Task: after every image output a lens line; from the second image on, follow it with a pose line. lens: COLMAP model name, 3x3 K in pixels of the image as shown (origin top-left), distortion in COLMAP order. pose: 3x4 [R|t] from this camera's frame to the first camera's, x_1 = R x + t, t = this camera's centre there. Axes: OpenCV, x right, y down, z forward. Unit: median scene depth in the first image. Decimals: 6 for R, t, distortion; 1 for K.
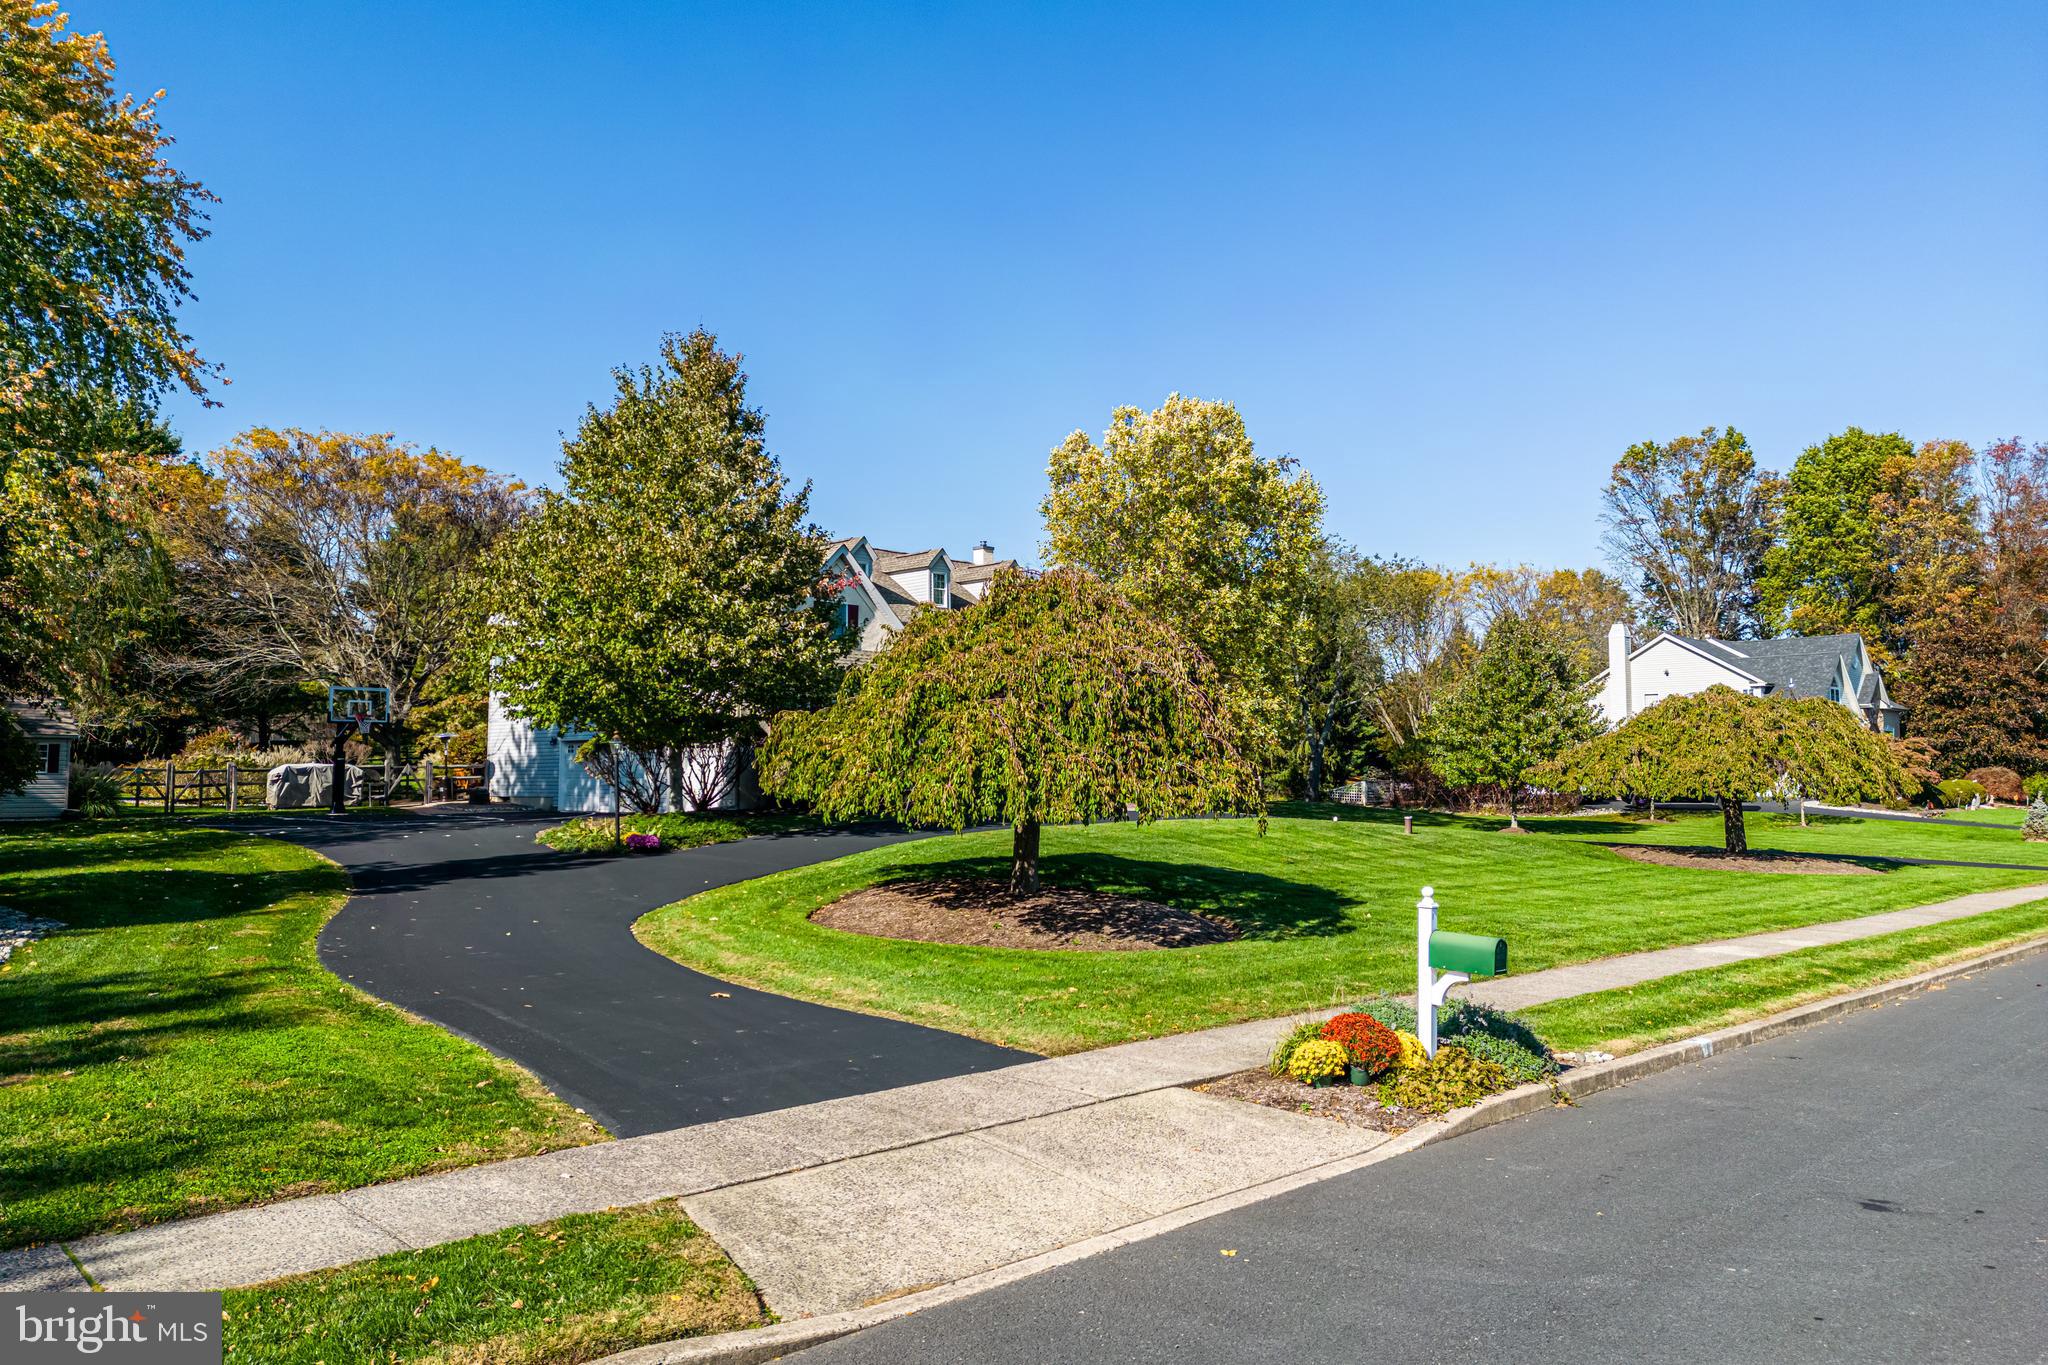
lens RADIAL K [[1421.3, 0, 1040.4], [0, 1421.3, 688.1], [0, 0, 1]] dist [0.093152, -0.090986]
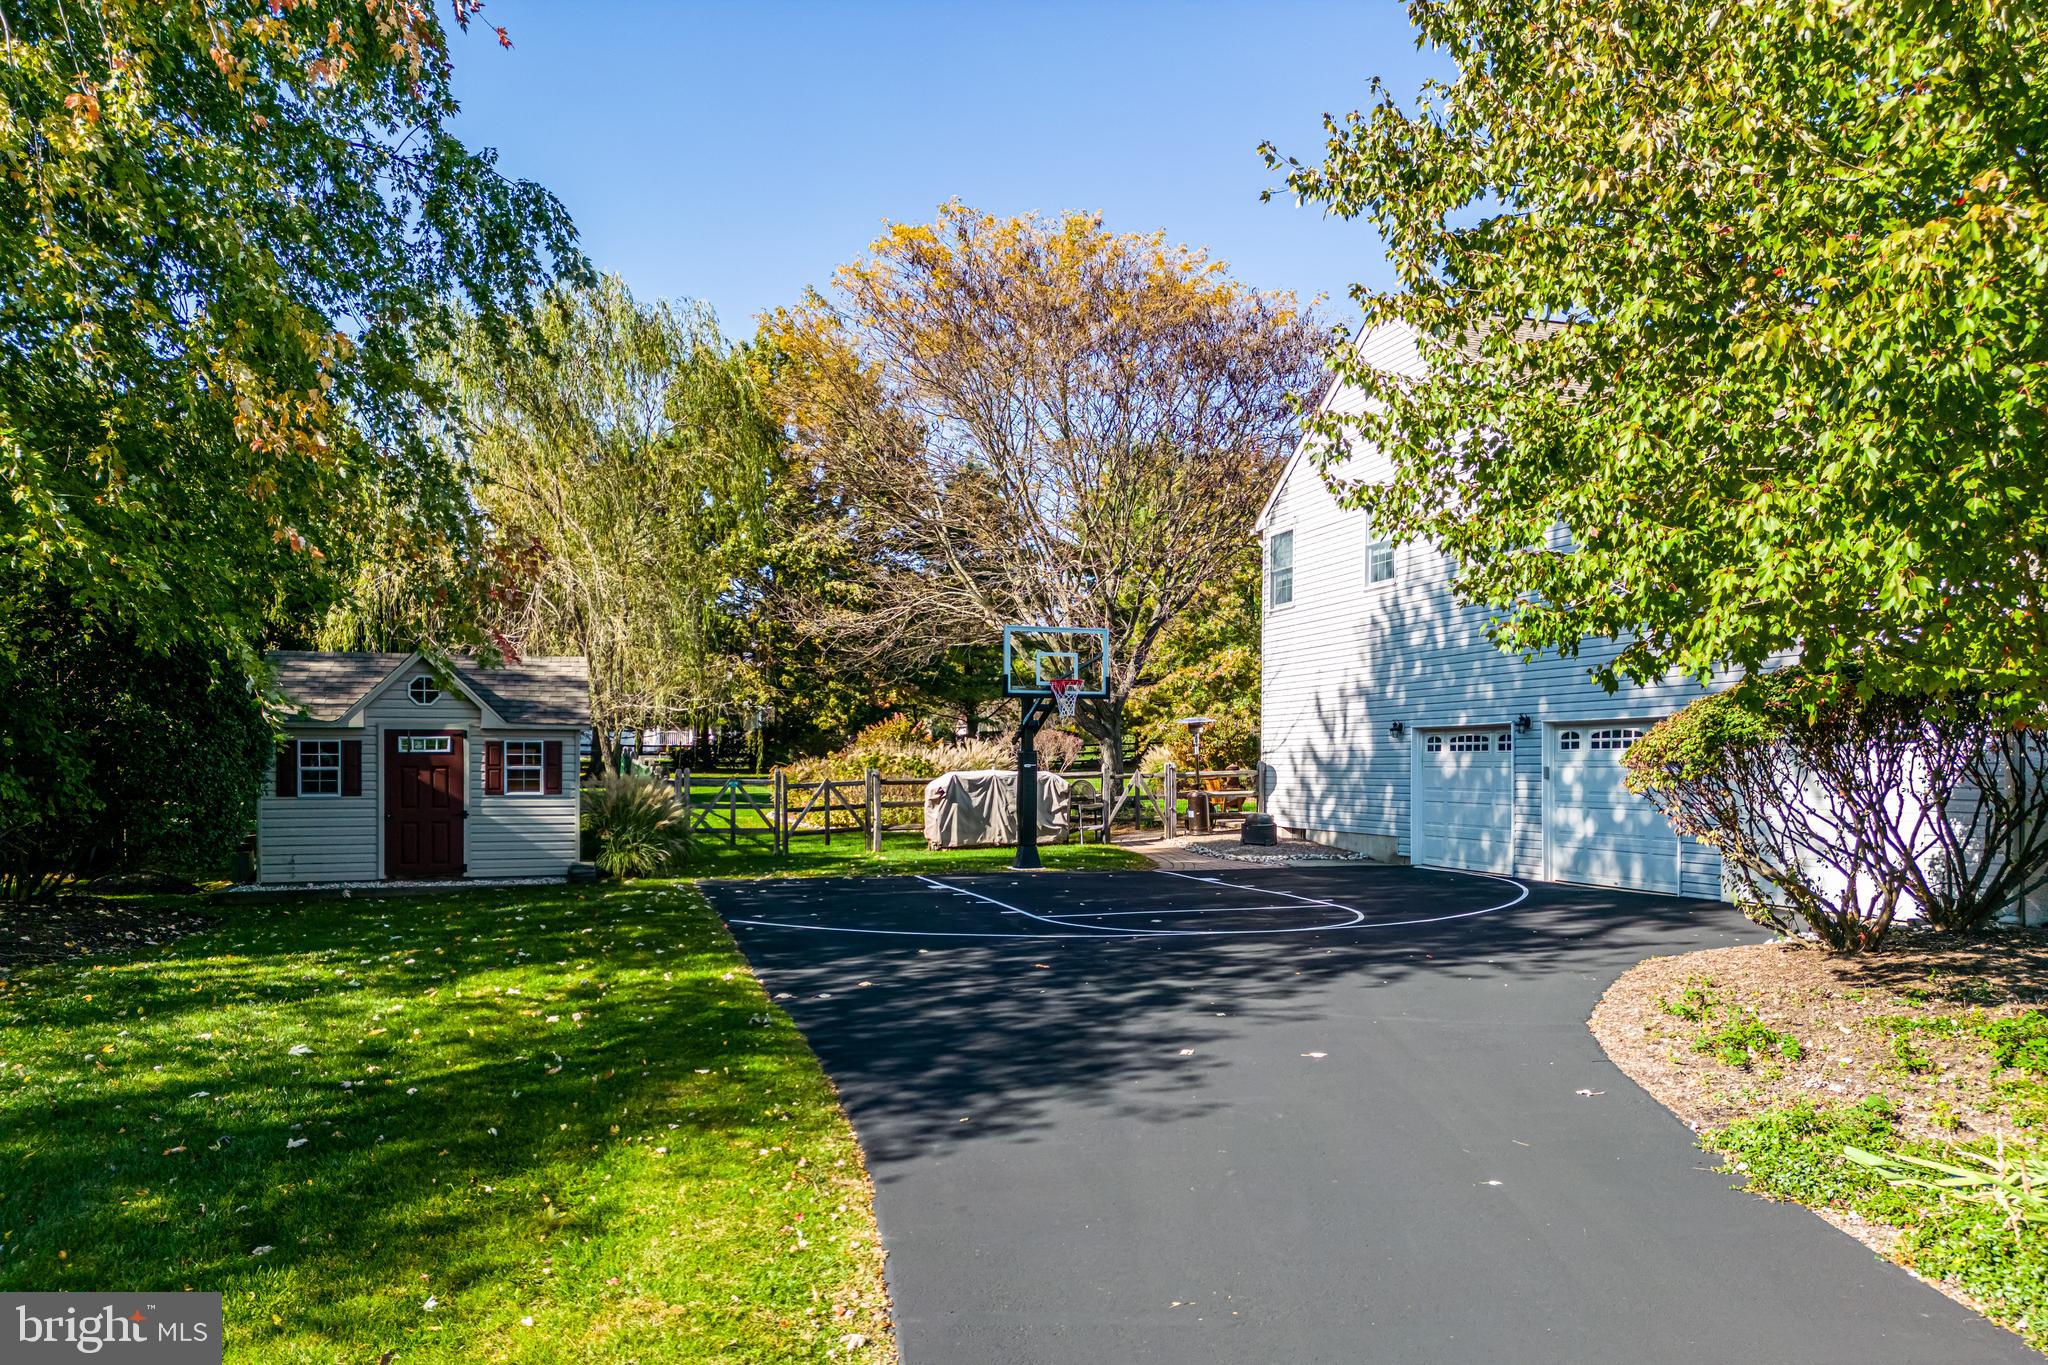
lens RADIAL K [[1431.6, 0, 1035.9], [0, 1431.6, 773.7], [0, 0, 1]] dist [0.088306, -0.092215]
pose [[0.892565, 0.002726, -0.450910, -0.210302], [0.027221, 0.997832, 0.059915, 0.017884], [0.450096, -0.065752, 0.890556, 0.457305]]
